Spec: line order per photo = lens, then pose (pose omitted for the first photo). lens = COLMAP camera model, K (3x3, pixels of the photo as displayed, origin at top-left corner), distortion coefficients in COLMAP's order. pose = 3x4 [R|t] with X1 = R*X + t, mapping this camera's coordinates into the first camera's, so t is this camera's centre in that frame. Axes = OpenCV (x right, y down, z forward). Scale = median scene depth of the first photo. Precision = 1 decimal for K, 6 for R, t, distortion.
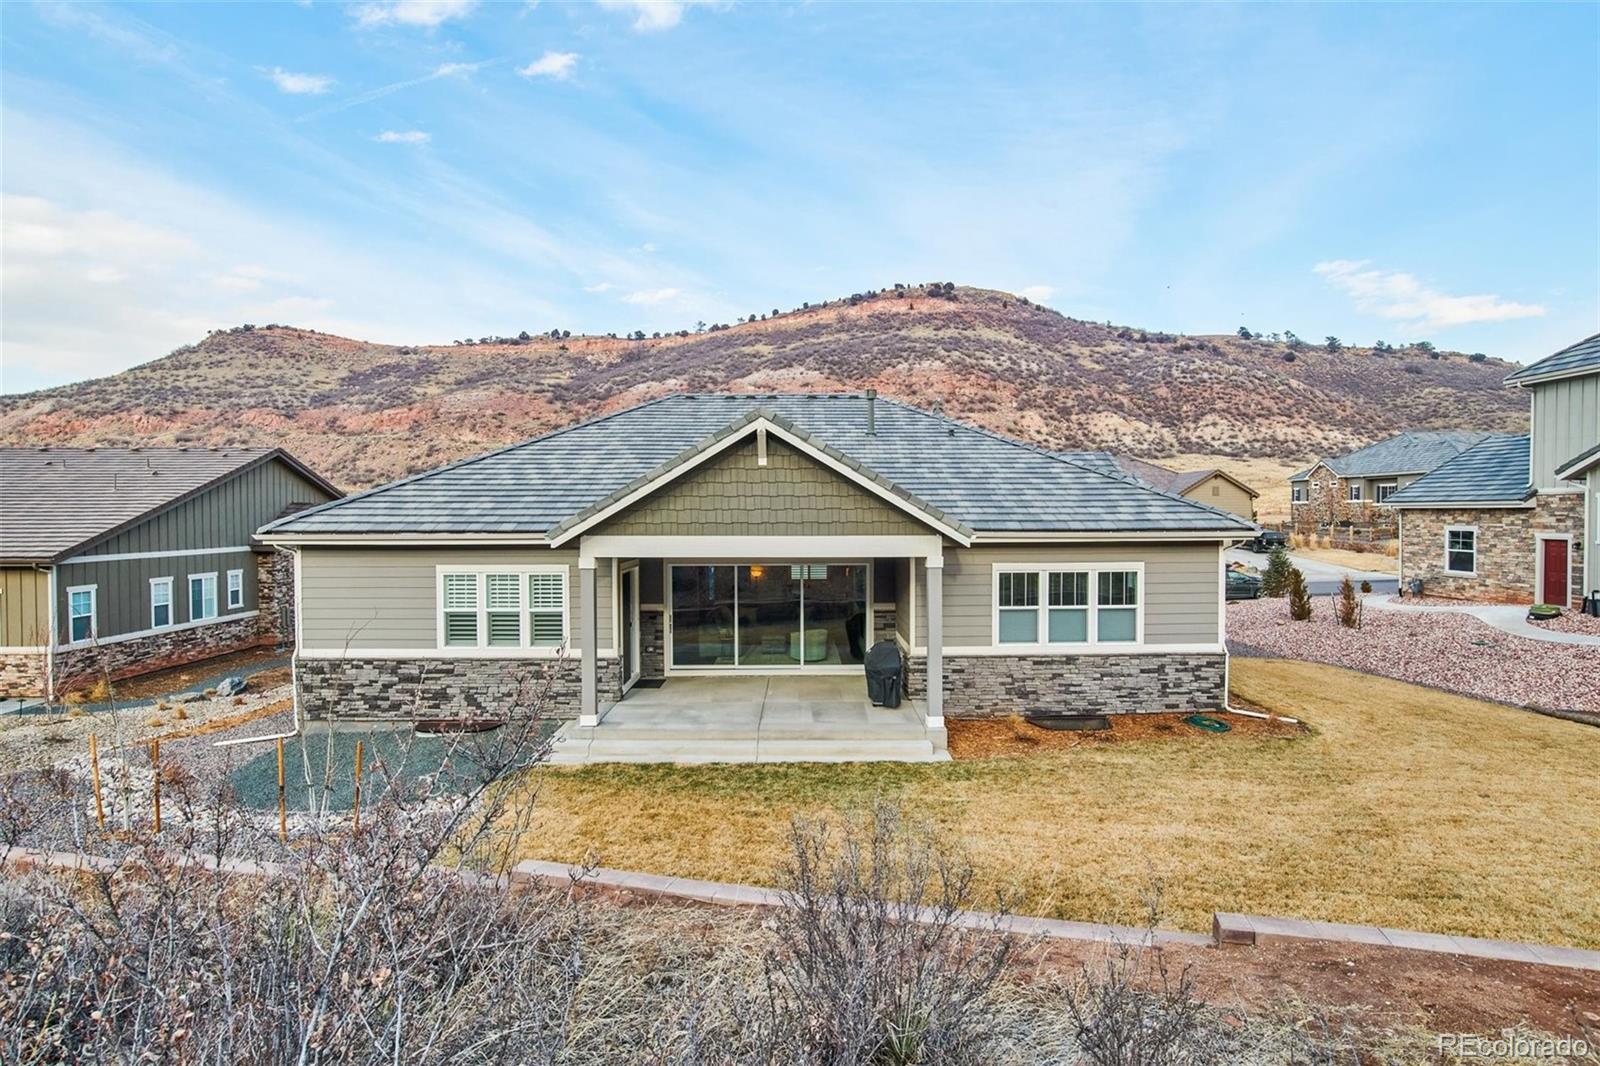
lens RADIAL K [[826.4, 0, 810.5], [0, 826.4, 524.0], [0, 0, 1]] dist [-0.047298, 0.024087]
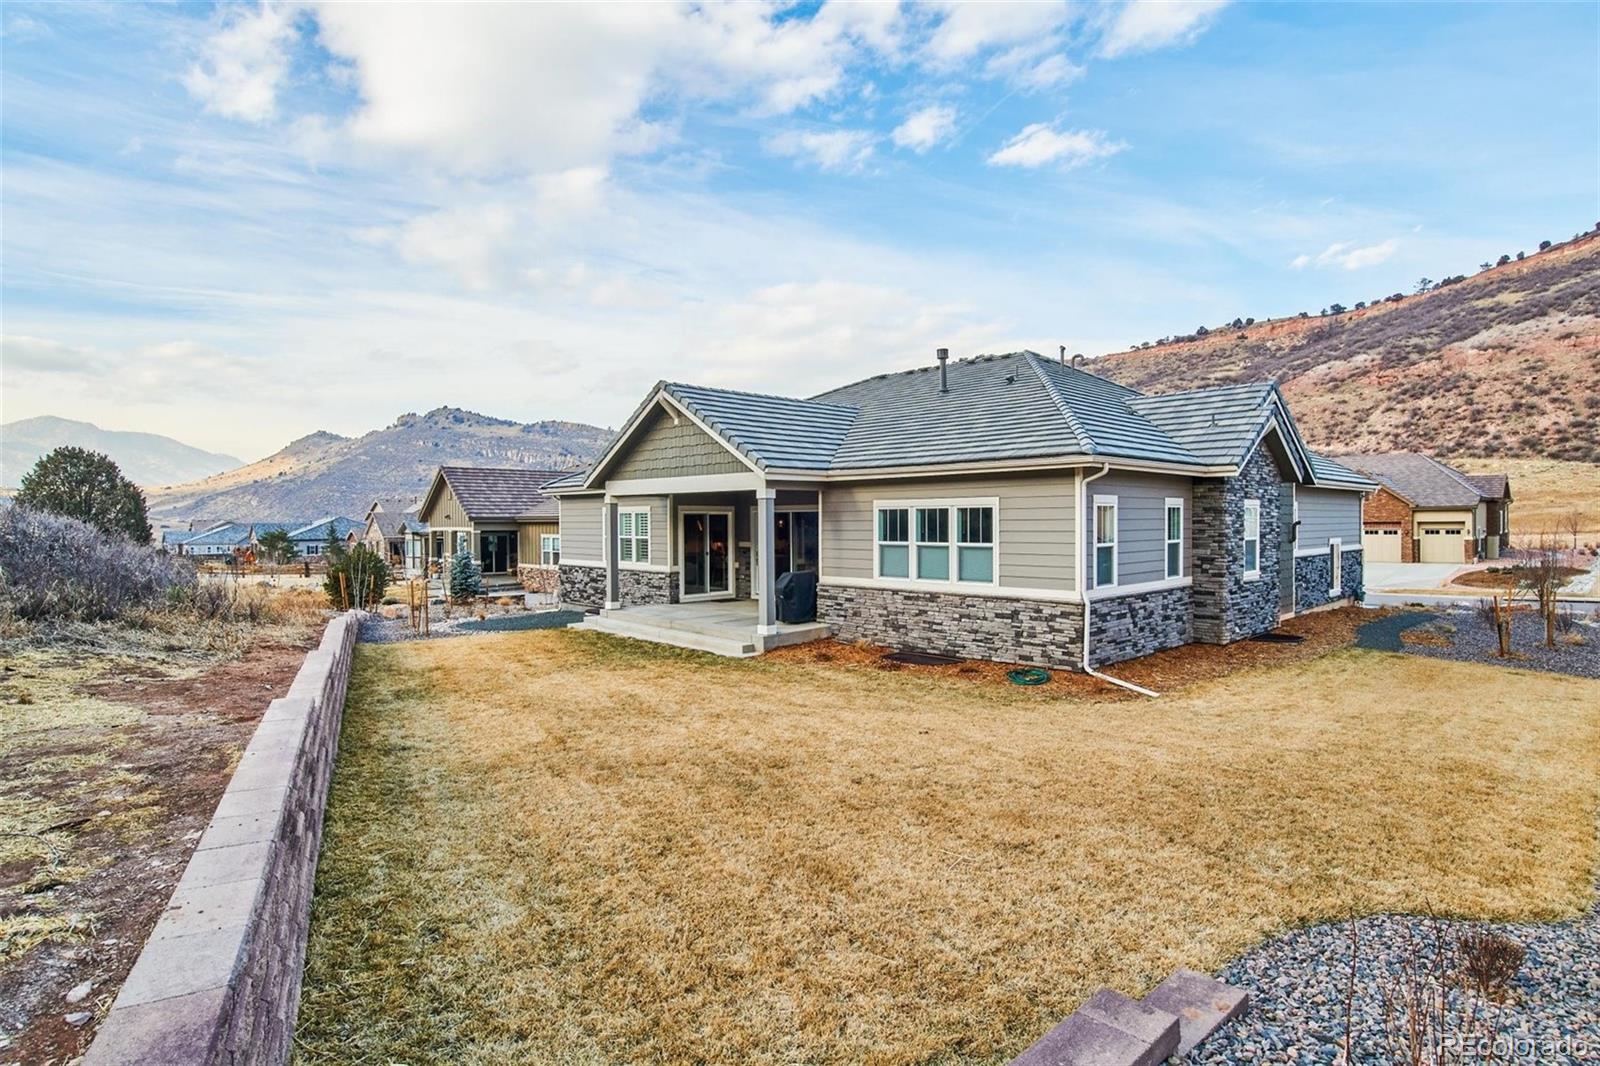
lens RADIAL K [[826.4, 0, 810.5], [0, 826.4, 524.0], [0, 0, 1]] dist [-0.047298, 0.024087]
pose [[0.678925, 0.002358, -0.734204, 0.939133], [-0.006658, 0.999974, -0.002945, 0.081221], [0.734178, 0.006888, 0.678923, 0.219887]]
